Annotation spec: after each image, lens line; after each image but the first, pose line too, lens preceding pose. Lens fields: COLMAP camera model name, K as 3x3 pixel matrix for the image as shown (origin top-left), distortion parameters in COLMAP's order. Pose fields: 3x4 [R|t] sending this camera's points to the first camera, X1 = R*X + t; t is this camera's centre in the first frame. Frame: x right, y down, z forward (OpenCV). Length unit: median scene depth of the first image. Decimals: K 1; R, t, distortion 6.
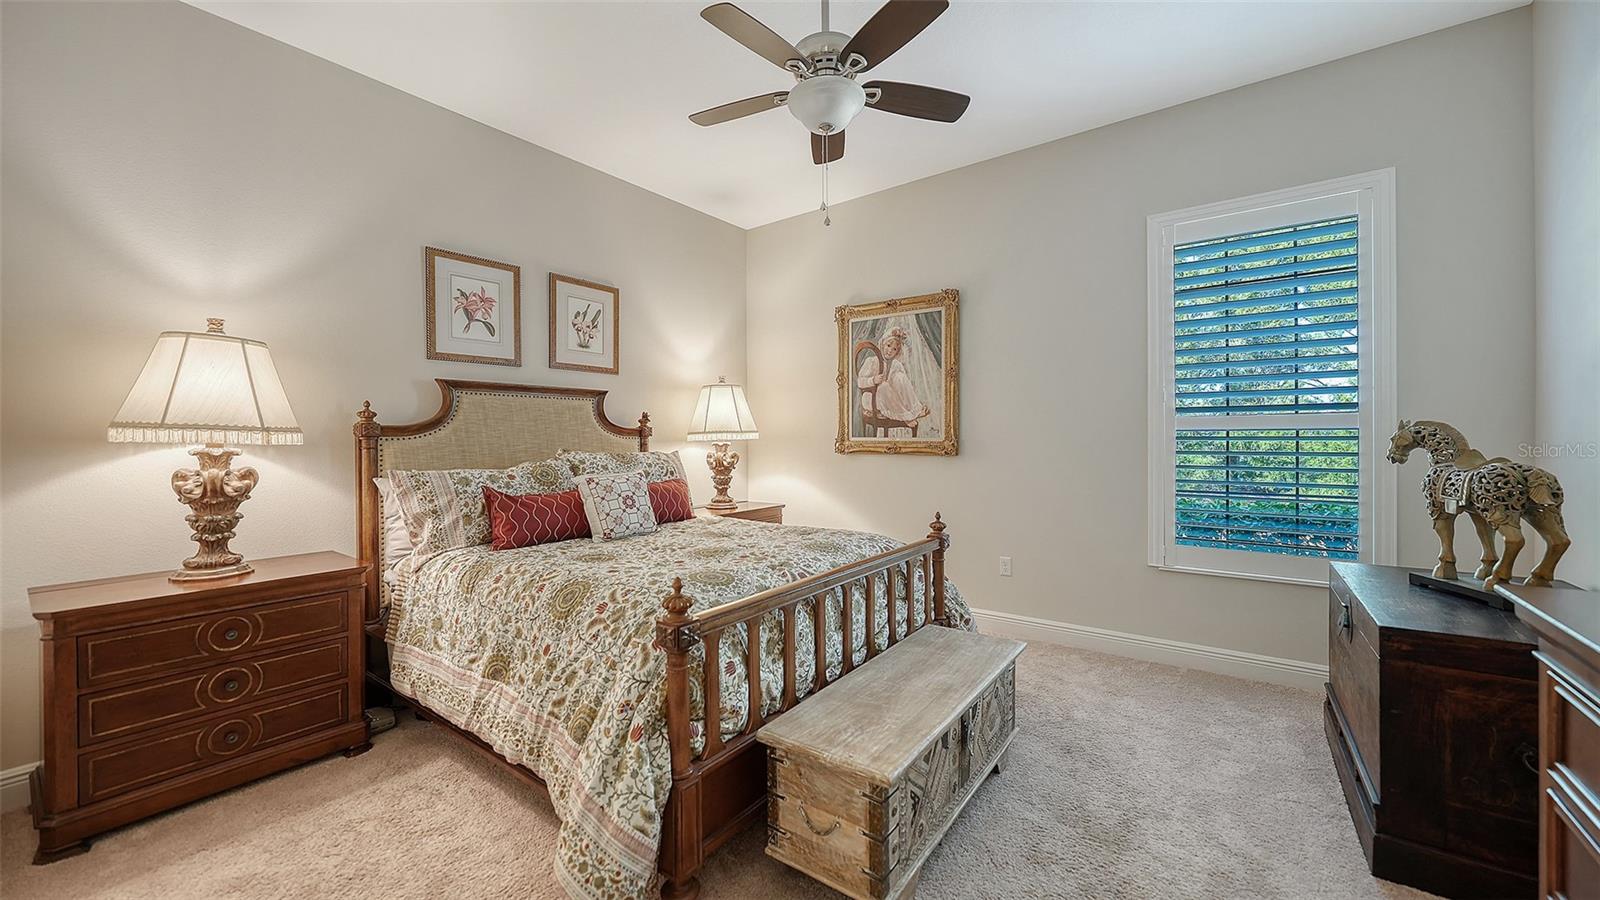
lens RADIAL K [[587.6, 0, 776.7], [0, 587.6, 442.6], [0, 0, 1]] dist [0.000217, 0.000062]
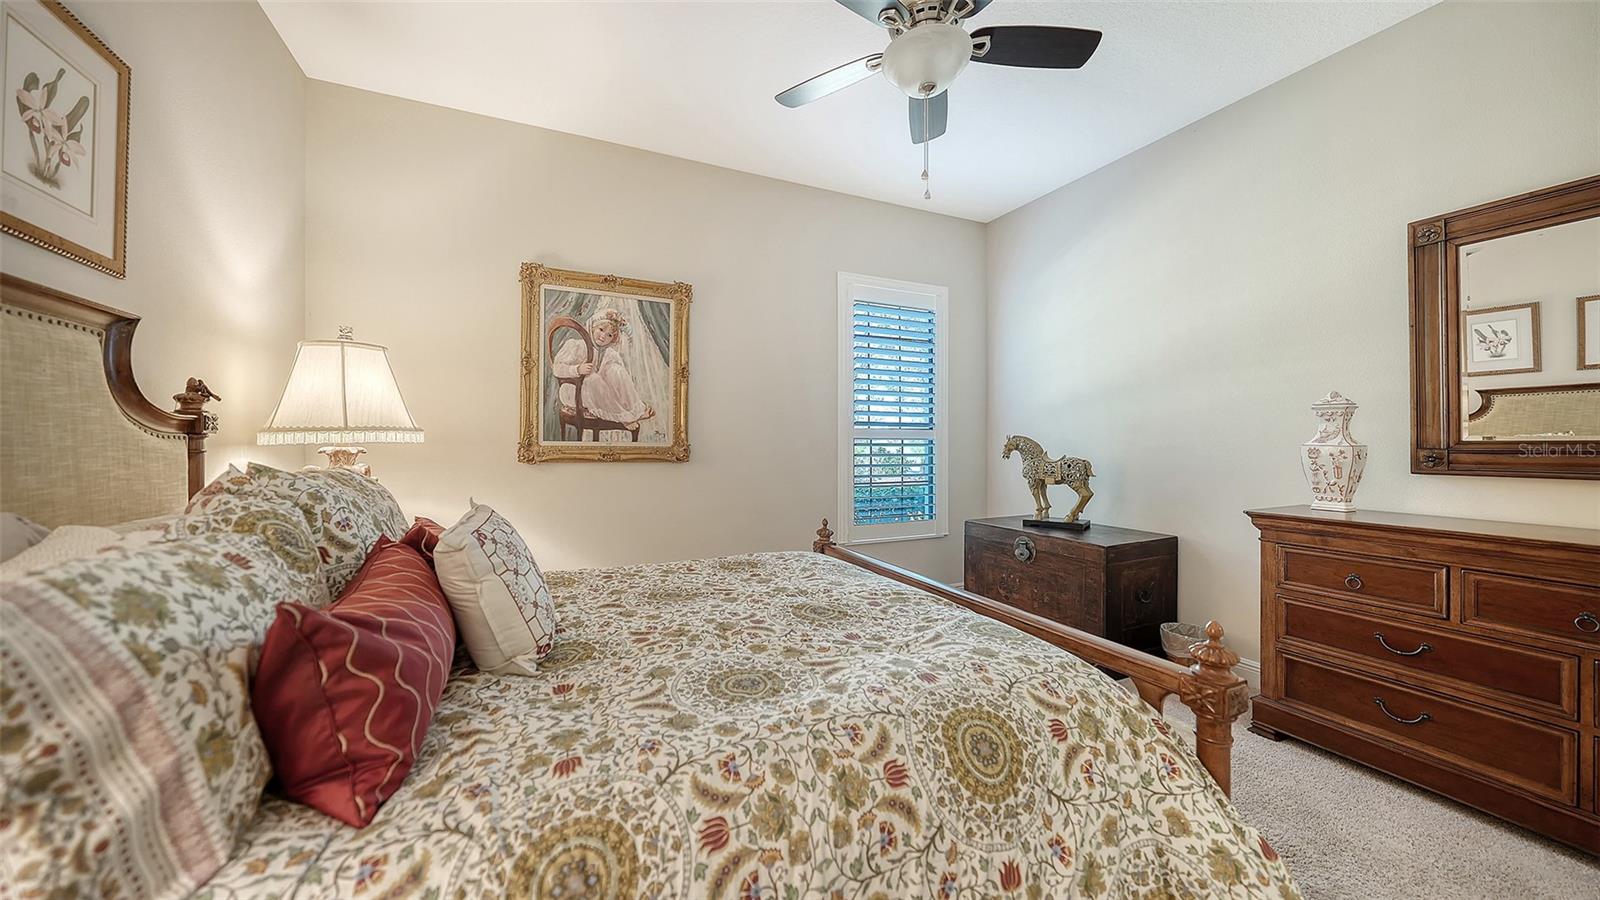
lens RADIAL K [[562.2, 0, 789.3], [0, 562.2, 440.5], [0, 0, 1]] dist [-0.002895, -0.000228]
pose [[0.462891, 0.011369, 0.886342, -0.400721], [0.001819, 0.999903, -0.013775, 0.000782], [-0.886413, 0.007989, 0.462826, 0.426777]]
